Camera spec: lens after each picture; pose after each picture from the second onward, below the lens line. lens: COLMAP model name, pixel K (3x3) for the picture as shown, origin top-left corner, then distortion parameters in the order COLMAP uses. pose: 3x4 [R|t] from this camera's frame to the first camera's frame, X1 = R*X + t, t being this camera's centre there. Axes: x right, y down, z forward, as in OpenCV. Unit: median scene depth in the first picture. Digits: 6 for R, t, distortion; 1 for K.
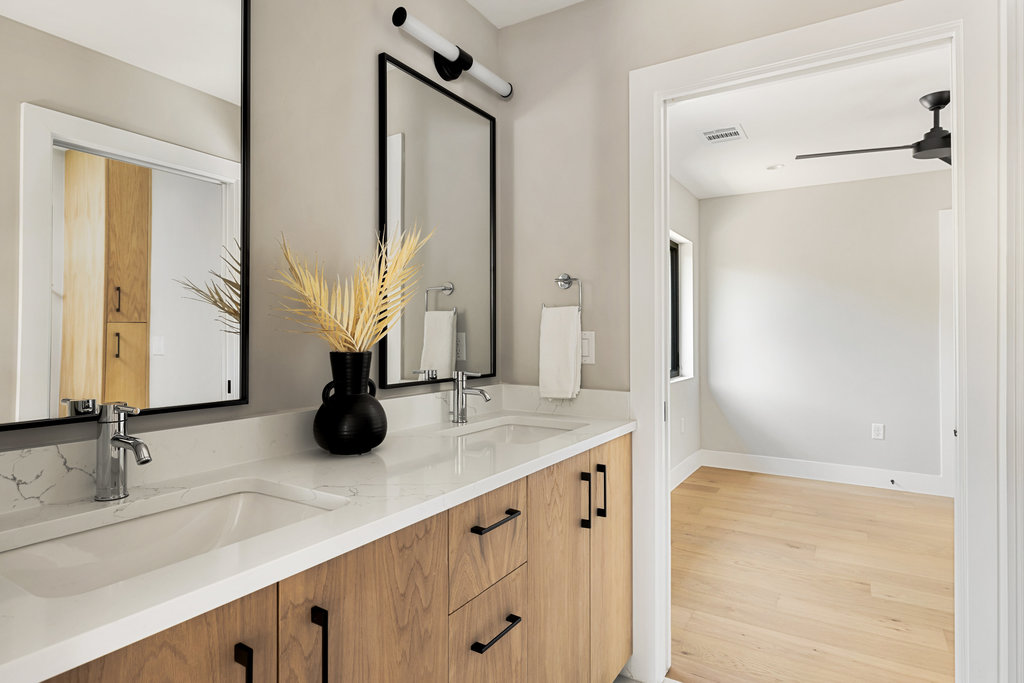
lens RADIAL K [[562.7, 0, 511.8], [0, 562.7, 325.9], [0, 0, 1]] dist [0.003499, 0.000368]
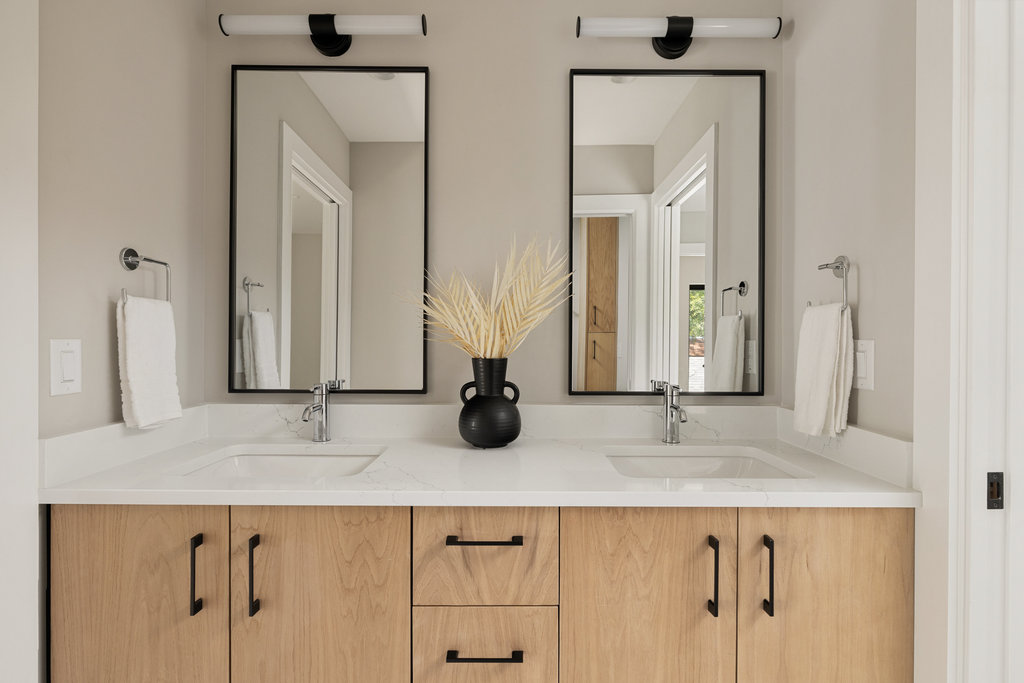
lens RADIAL K [[510.5, 0, 512.0], [0, 510.5, 341.5], [0, 0, 1]] dist [-0.014507, 0.000221]
pose [[0.531158, 0.004246, -0.847262, 0.617885], [0.008426, 0.999912, 0.010293, 0.003816], [0.847231, -0.012606, 0.531075, 0.504909]]
